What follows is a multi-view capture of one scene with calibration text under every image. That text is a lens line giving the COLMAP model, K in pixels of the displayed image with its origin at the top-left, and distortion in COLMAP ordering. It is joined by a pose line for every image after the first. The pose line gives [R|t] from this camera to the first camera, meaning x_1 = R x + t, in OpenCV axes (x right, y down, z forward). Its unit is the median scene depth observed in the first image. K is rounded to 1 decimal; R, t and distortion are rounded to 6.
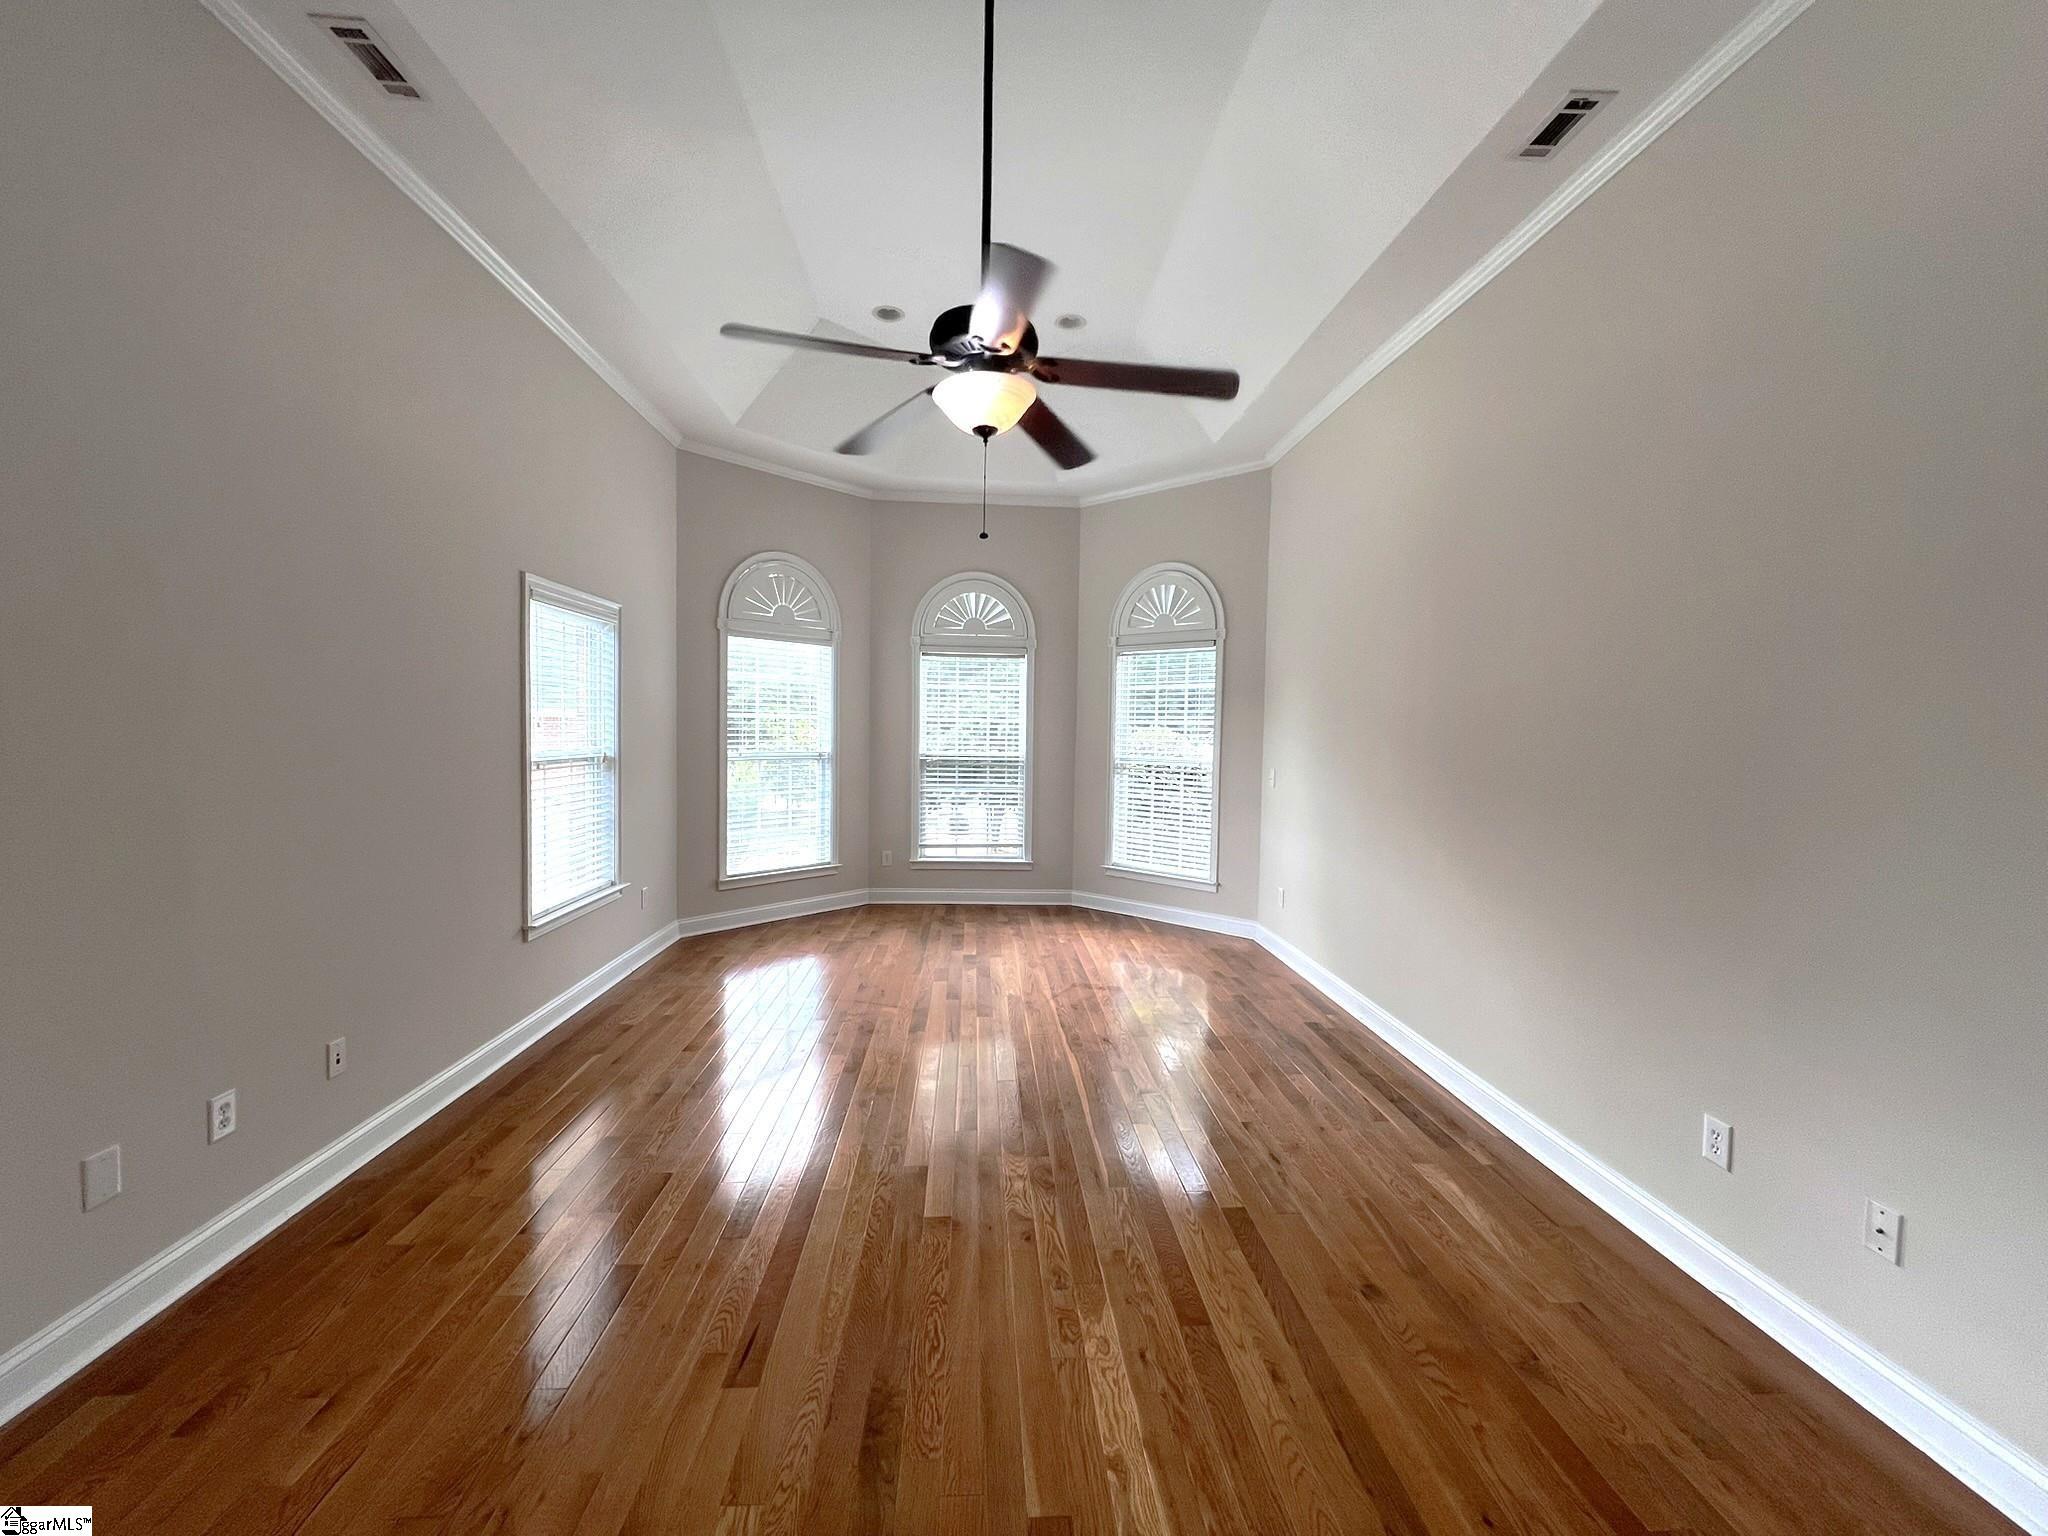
lens RADIAL K [[820.7, 0, 1021.1], [0, 820.7, 763.3], [0, 0, 1]] dist [-0.002375, -0.000042]
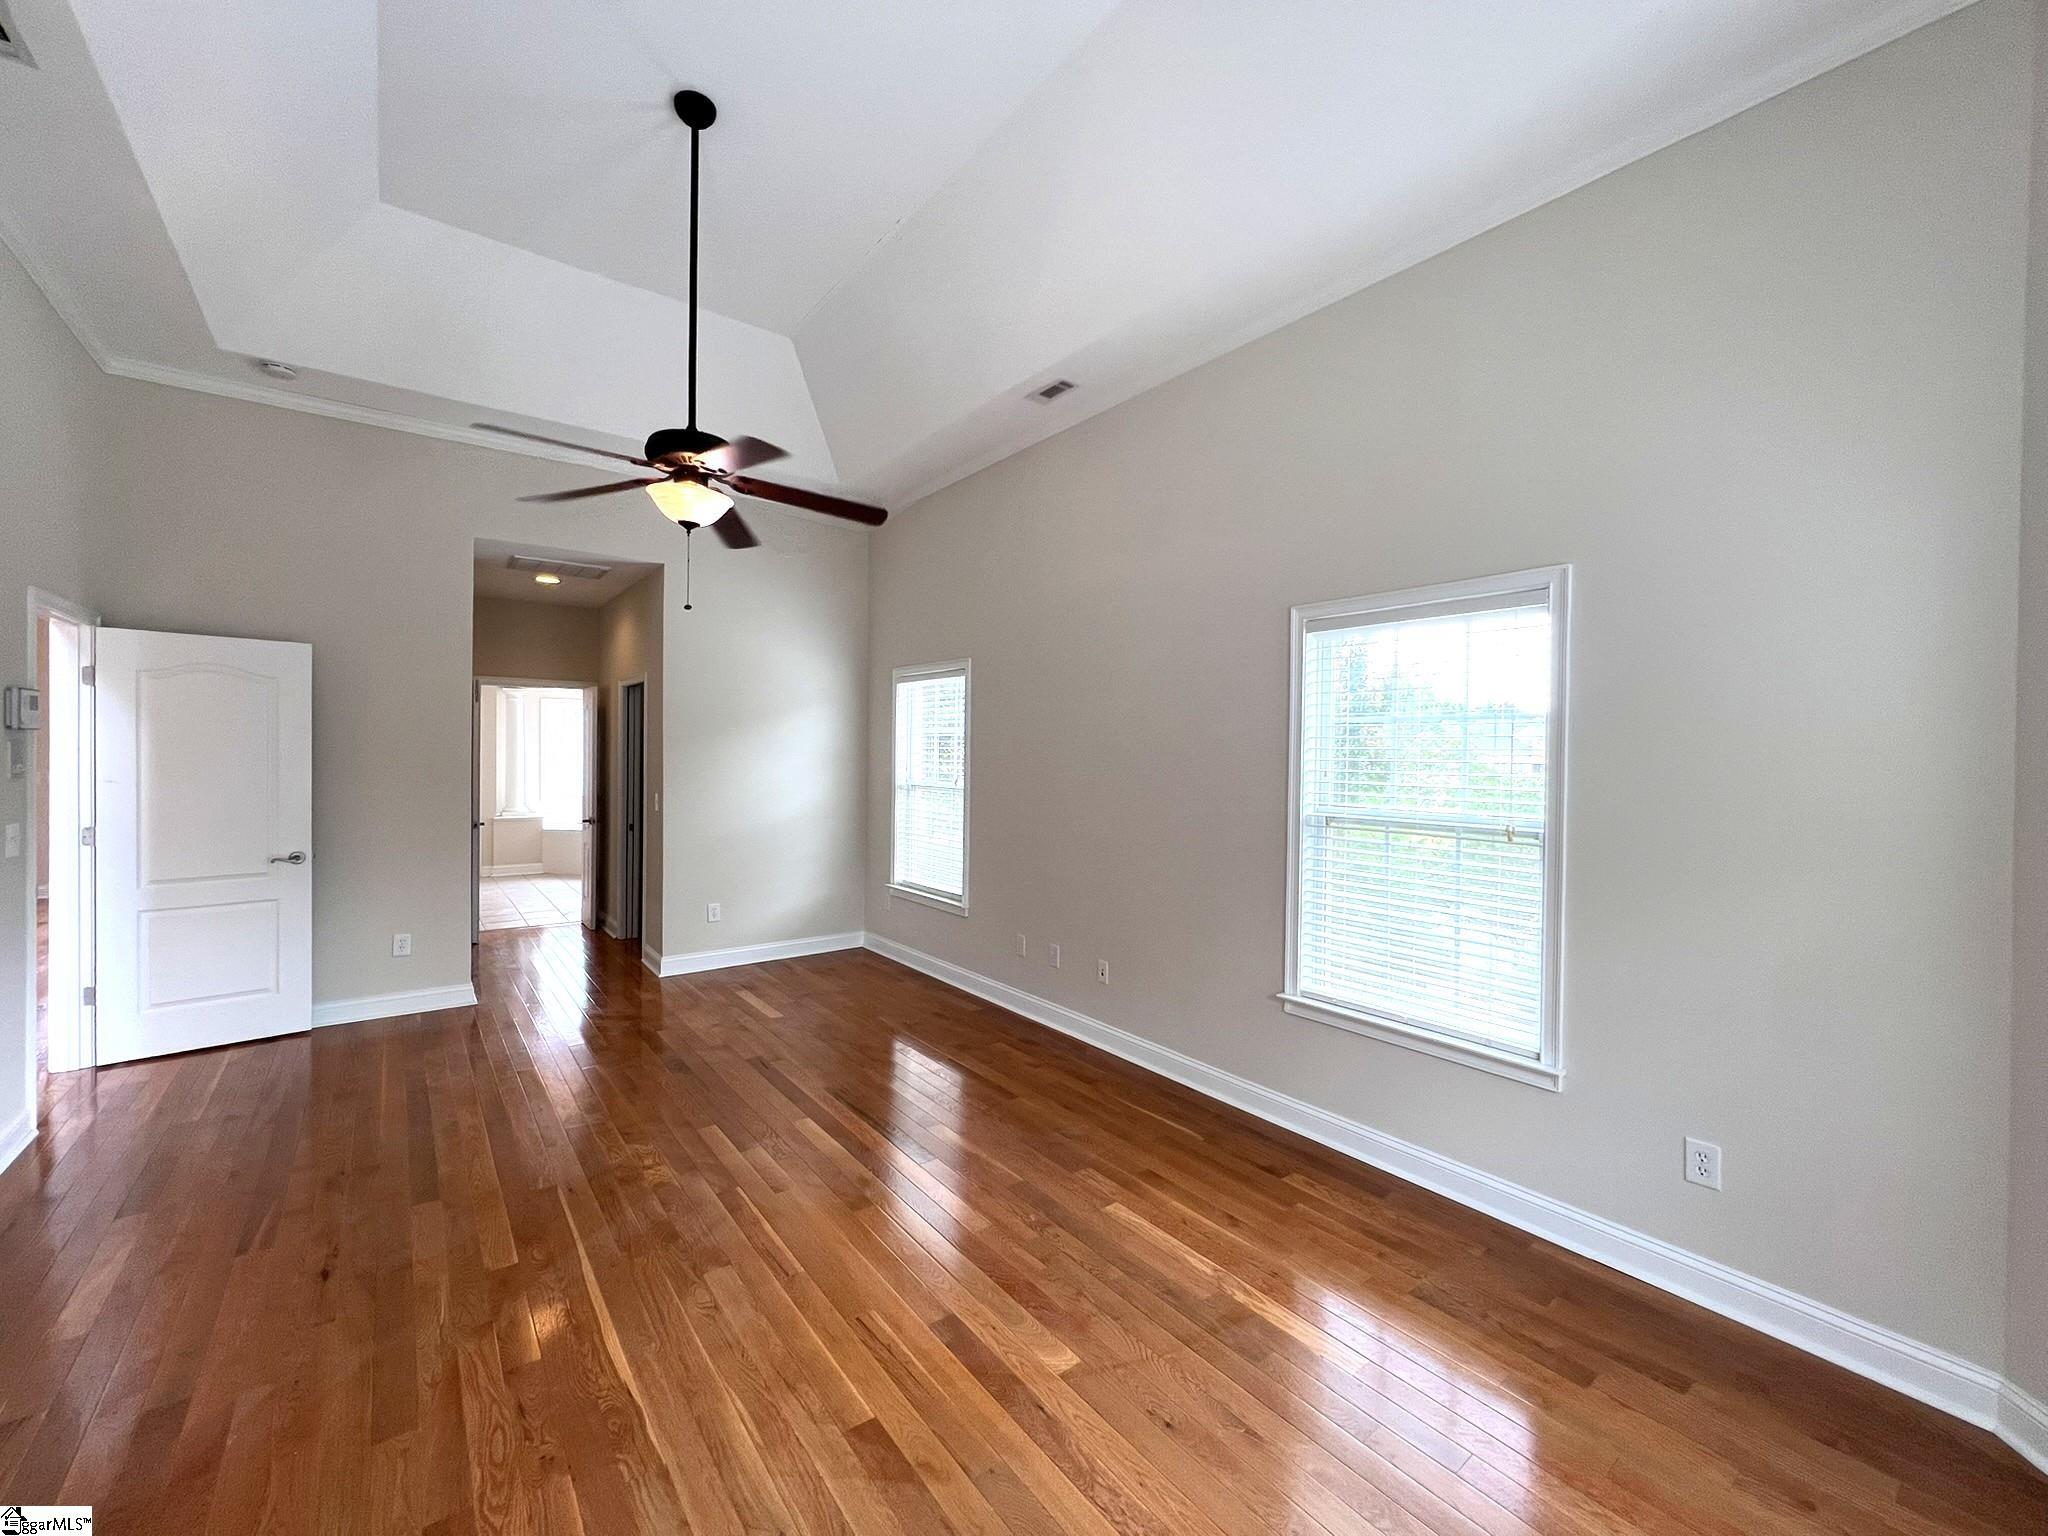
lens RADIAL K [[820.7, 0, 1021.1], [0, 820.7, 763.3], [0, 0, 1]] dist [-0.002375, -0.000042]
pose [[-0.826878, -0.022230, -0.561941, 0.118704], [-0.052942, 0.997858, 0.038428, -0.057138], [0.559884, 0.061525, -0.826284, 1.184352]]
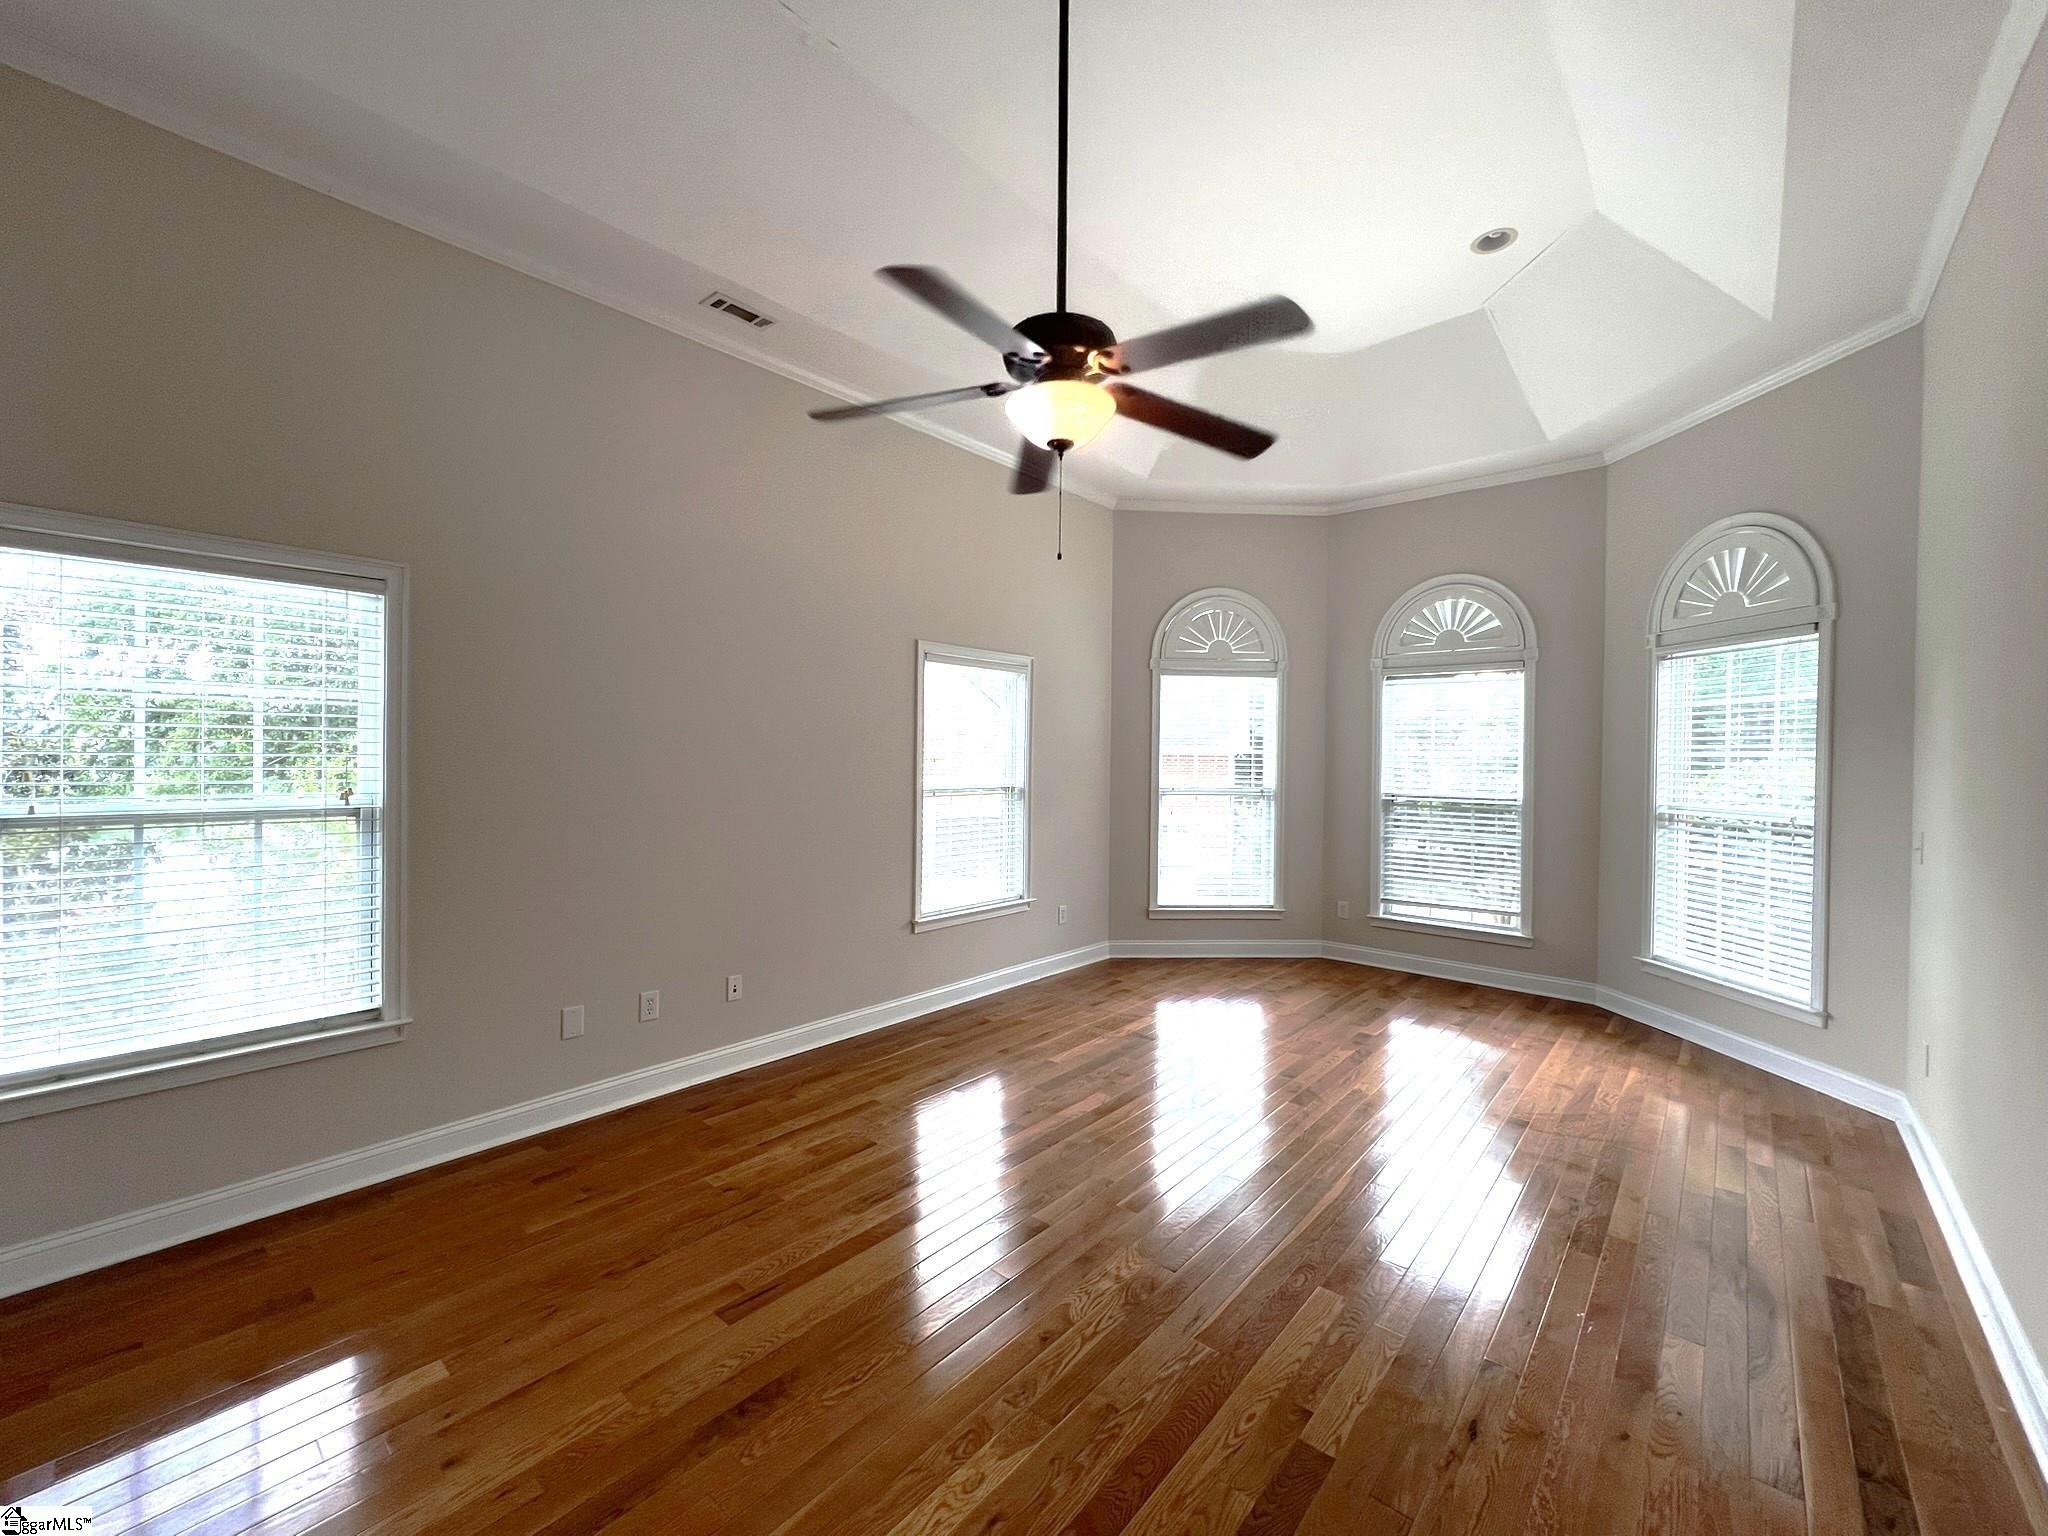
lens RADIAL K [[820.4, 0, 1020.1], [0, 820.4, 760.9], [0, 0, 1]] dist [-0.000607, -0.000242]
pose [[0.711740, -0.003522, -0.702434, 0.296274], [-0.029762, 0.998938, -0.035164, -0.004739], [0.701812, 0.045934, 0.710880, 0.157910]]
